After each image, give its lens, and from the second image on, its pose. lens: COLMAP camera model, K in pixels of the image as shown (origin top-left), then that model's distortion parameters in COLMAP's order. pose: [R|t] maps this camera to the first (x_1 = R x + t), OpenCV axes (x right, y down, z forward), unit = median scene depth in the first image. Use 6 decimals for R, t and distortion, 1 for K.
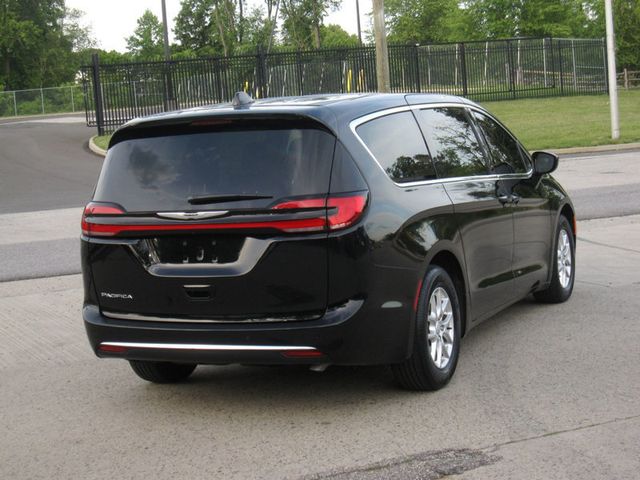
lens RADIAL K [[1295.4, 0, 319.7], [0, 1295.4, 241.4], [0, 0, 1]] dist [-0.138542, 0.000000]
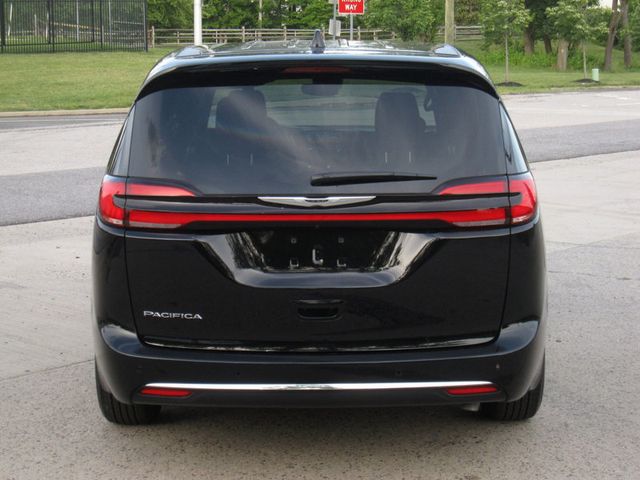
lens RADIAL K [[1295.4, 0, 323.1], [0, 1295.4, 240.0], [0, 0, 1]] dist [-0.138542, 0.000000]
pose [[0.918684, -0.003948, 0.394973, -0.362835], [-0.009117, 0.999472, 0.031197, -0.020519], [-0.394887, -0.032262, 0.918163, 0.342094]]
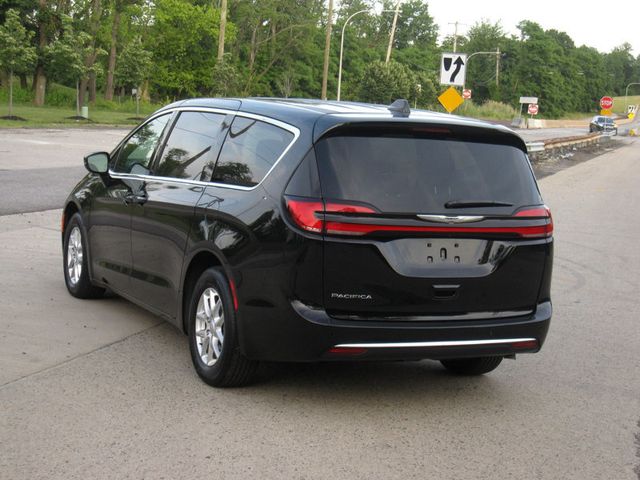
lens RADIAL K [[1295.4, 0, 321.8], [0, 1295.4, 240.6], [0, 0, 1]] dist [-0.138542, 0.000000]
pose [[0.651988, 0.019623, 0.757976, -0.935210], [-0.026550, 0.999643, -0.003042, 0.003510], [-0.757765, -0.018142, 0.652276, 0.382001]]
